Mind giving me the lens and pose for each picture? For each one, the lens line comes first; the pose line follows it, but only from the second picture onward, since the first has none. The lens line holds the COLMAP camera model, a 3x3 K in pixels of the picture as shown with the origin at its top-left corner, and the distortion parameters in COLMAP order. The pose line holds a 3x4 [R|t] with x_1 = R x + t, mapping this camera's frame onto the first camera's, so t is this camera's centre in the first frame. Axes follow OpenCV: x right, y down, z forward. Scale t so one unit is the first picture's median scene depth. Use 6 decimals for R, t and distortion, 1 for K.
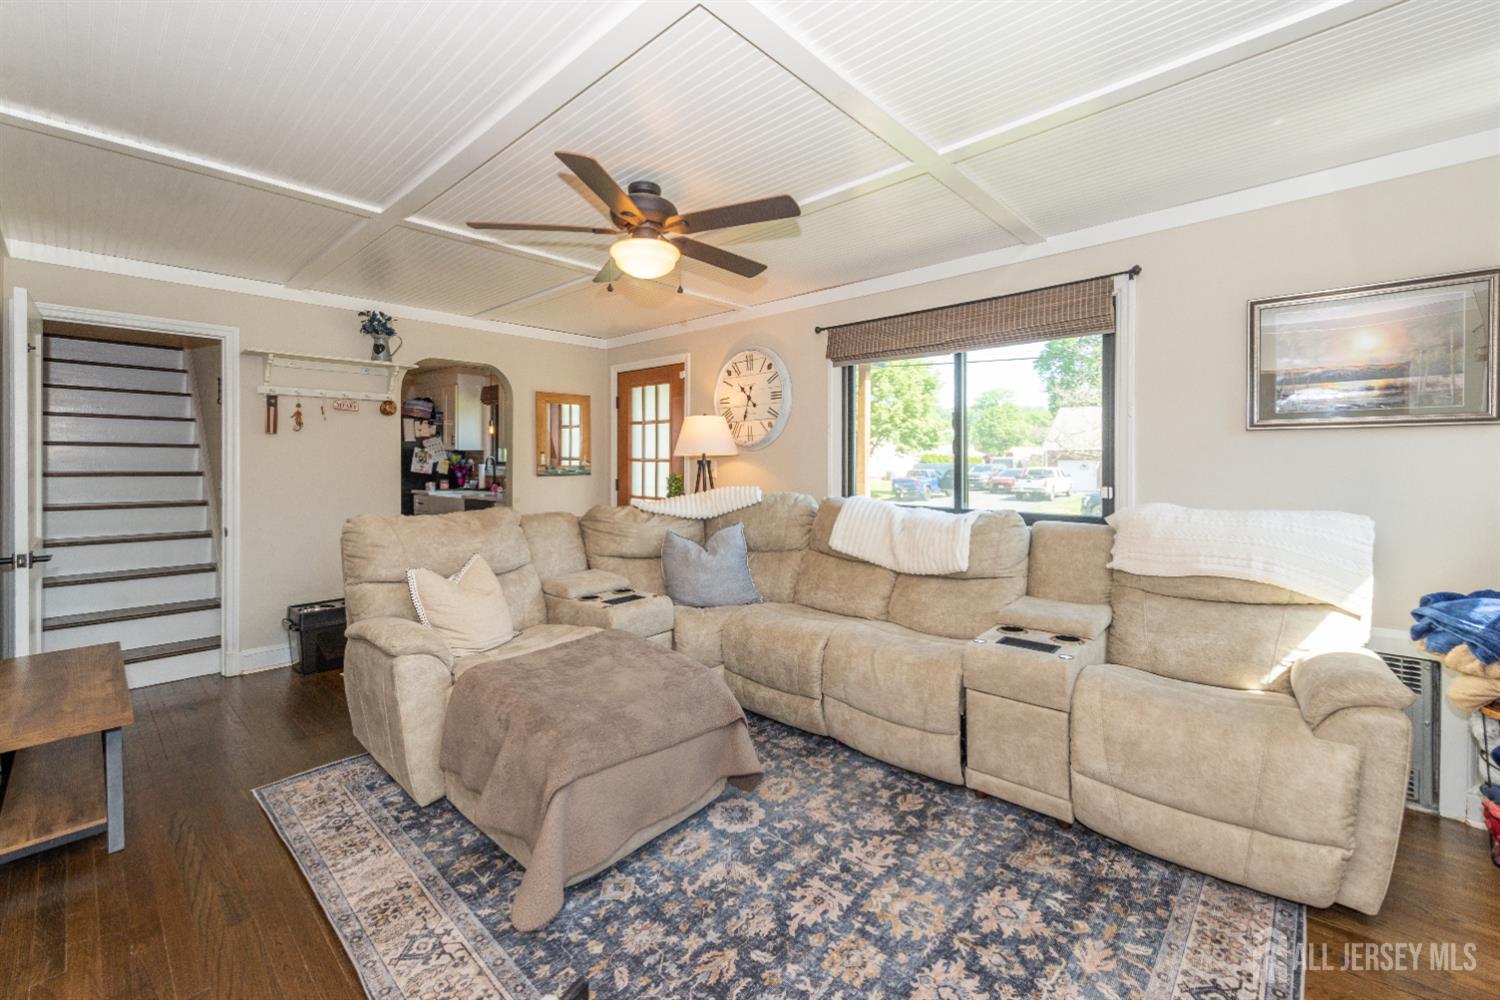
lens RADIAL K [[602.0, 0, 754.5], [0, 602.0, 465.4], [0, 0, 1]] dist [0.002200, 0.000023]
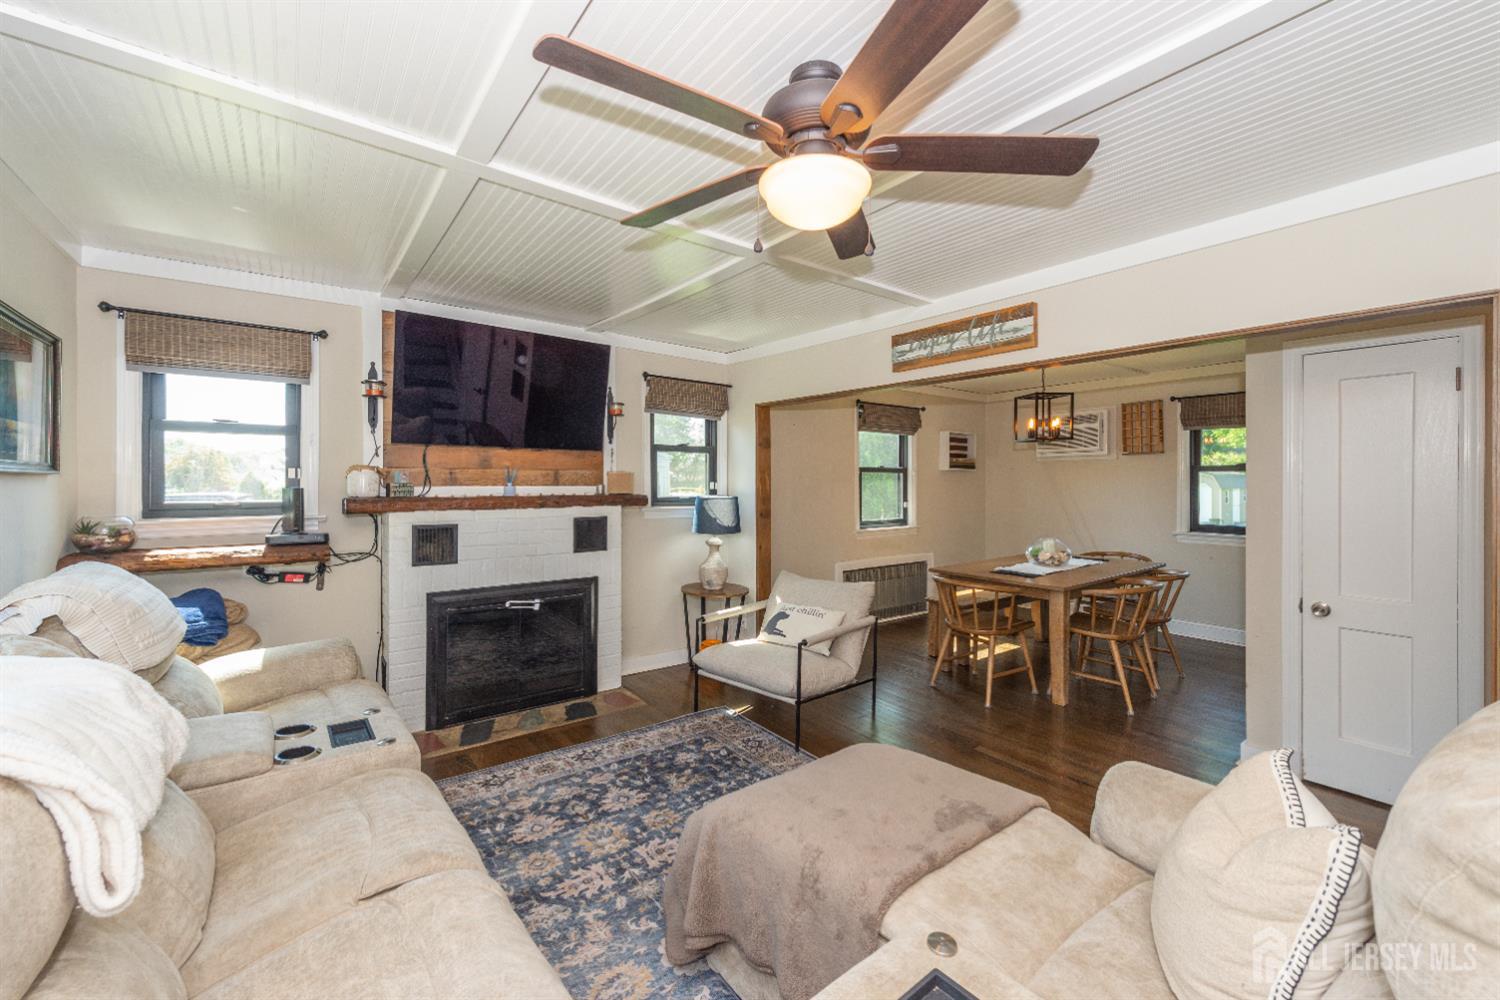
lens RADIAL K [[602.0, 0, 754.9], [0, 602.0, 484.2], [0, 0, 1]] dist [0.002200, 0.000023]
pose [[-0.984958, -0.004714, 0.172730, -0.293568], [-0.003906, 0.999980, 0.005014, -0.062378], [-0.172750, 0.004264, -0.984957, 2.107246]]
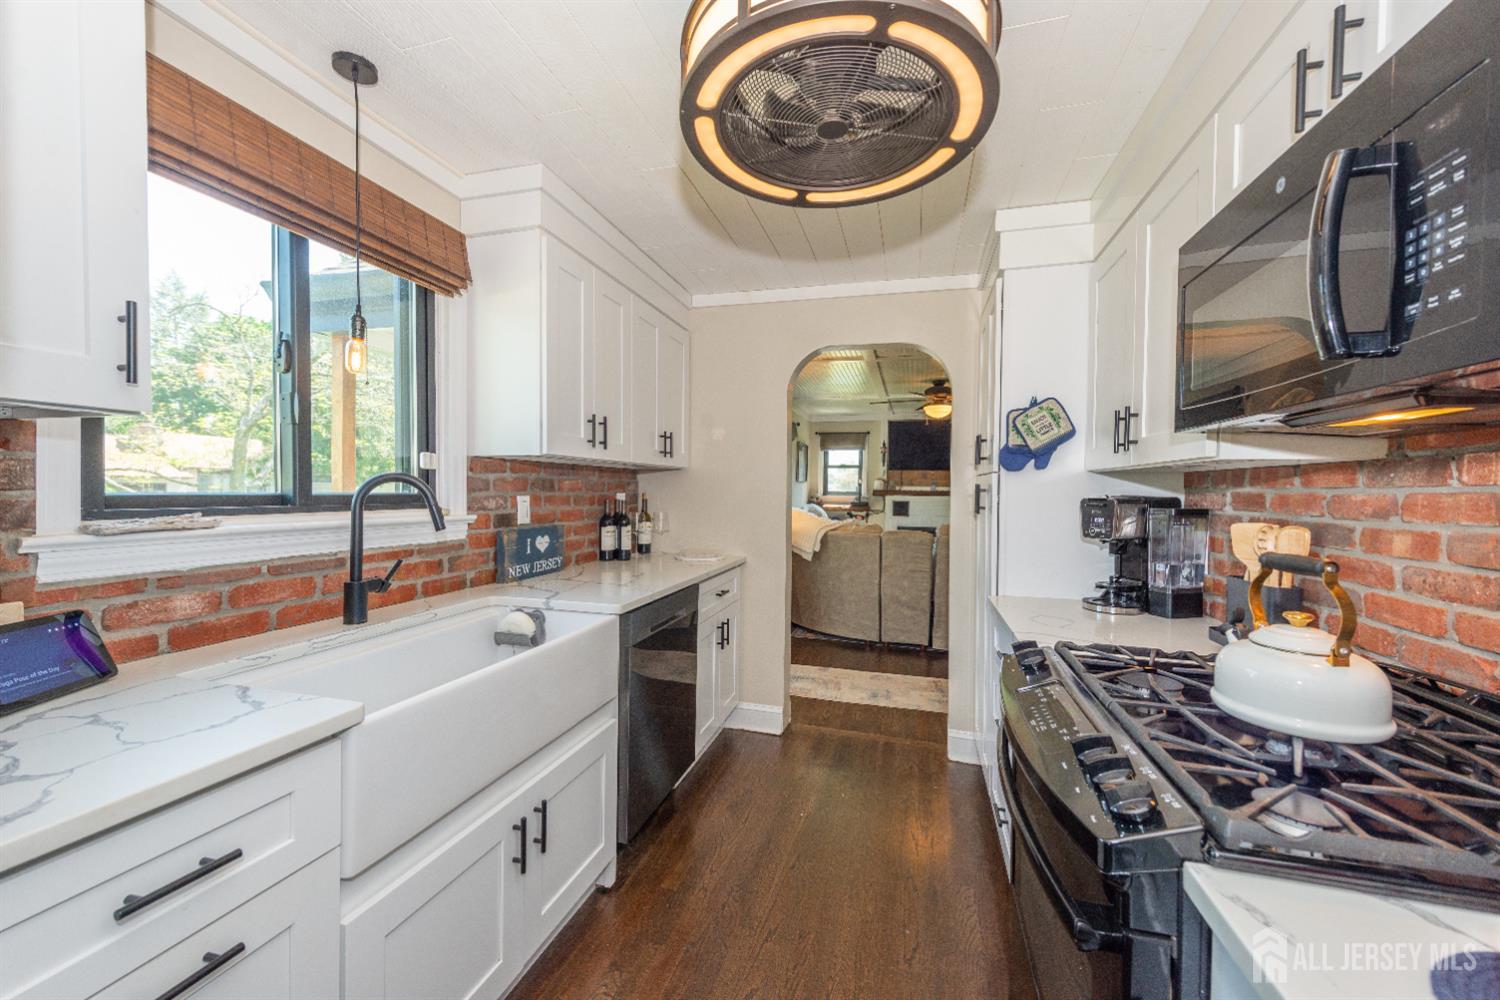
lens RADIAL K [[602.0, 0, 743.1], [0, 602.0, 498.9], [0, 0, 1]] dist [0.002200, 0.000023]
pose [[-0.447149, -0.017432, 0.894290, -2.199822], [-0.007785, 0.999848, 0.015597, -0.018189], [-0.894426, 0.000012, -0.447217, 3.382802]]
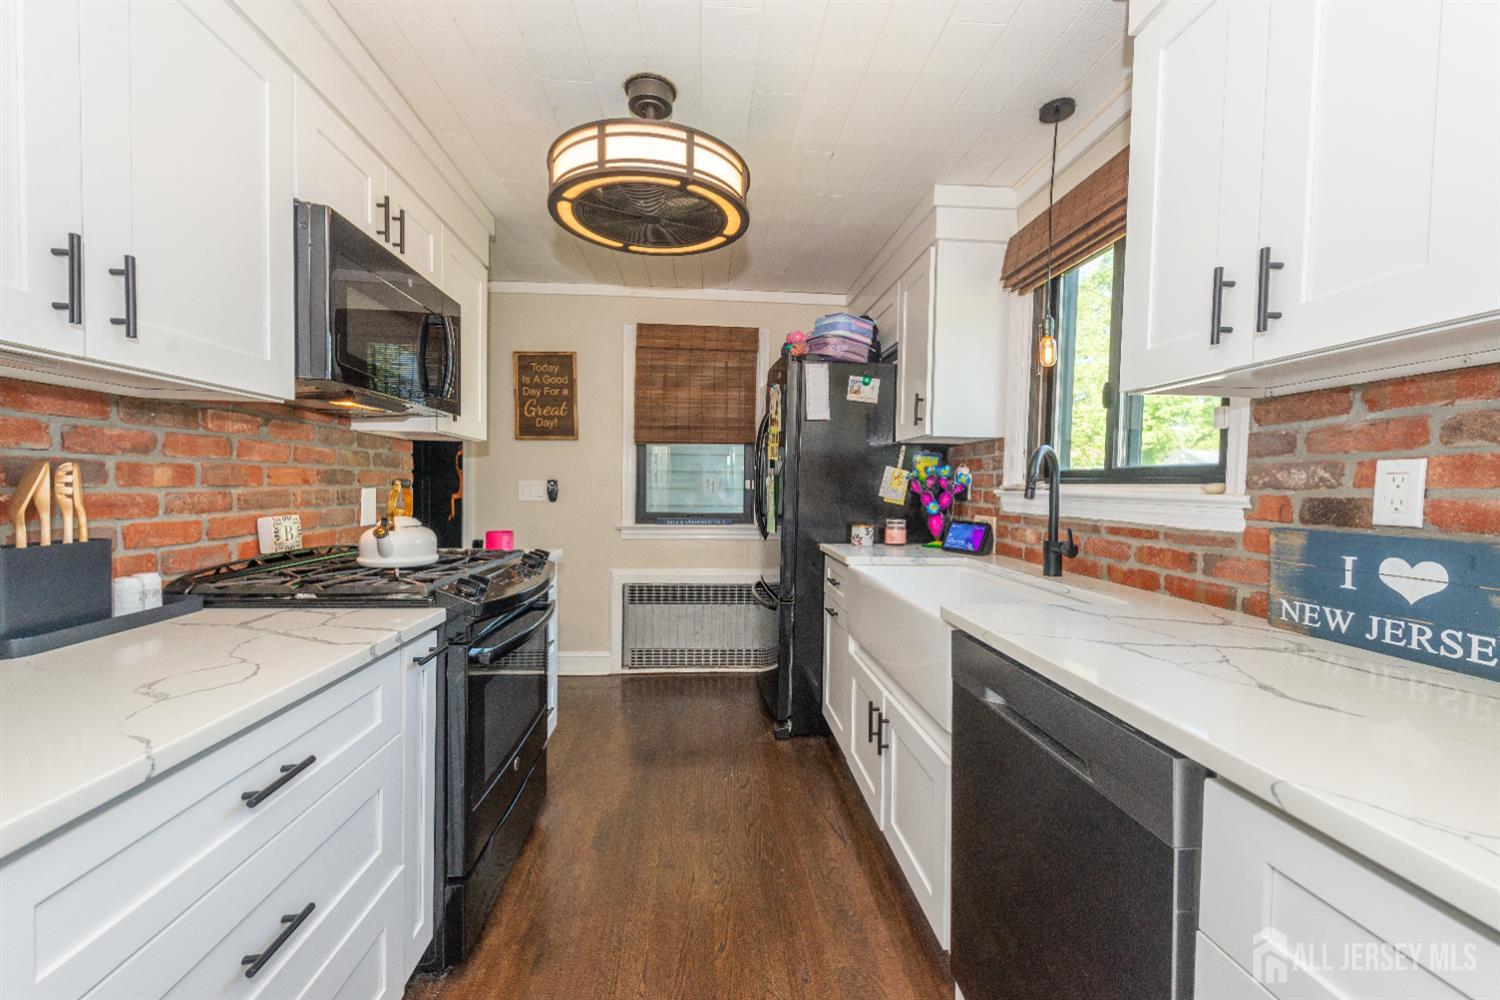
lens RADIAL K [[602.0, 0, 747.4], [0, 602.0, 498.7], [0, 0, 1]] dist [0.002200, 0.000023]
pose [[0.727854, 0.028765, -0.685128, -1.354134], [-0.018841, 0.999581, 0.021952, 0.015290], [0.685473, -0.003069, 0.728092, 2.760877]]
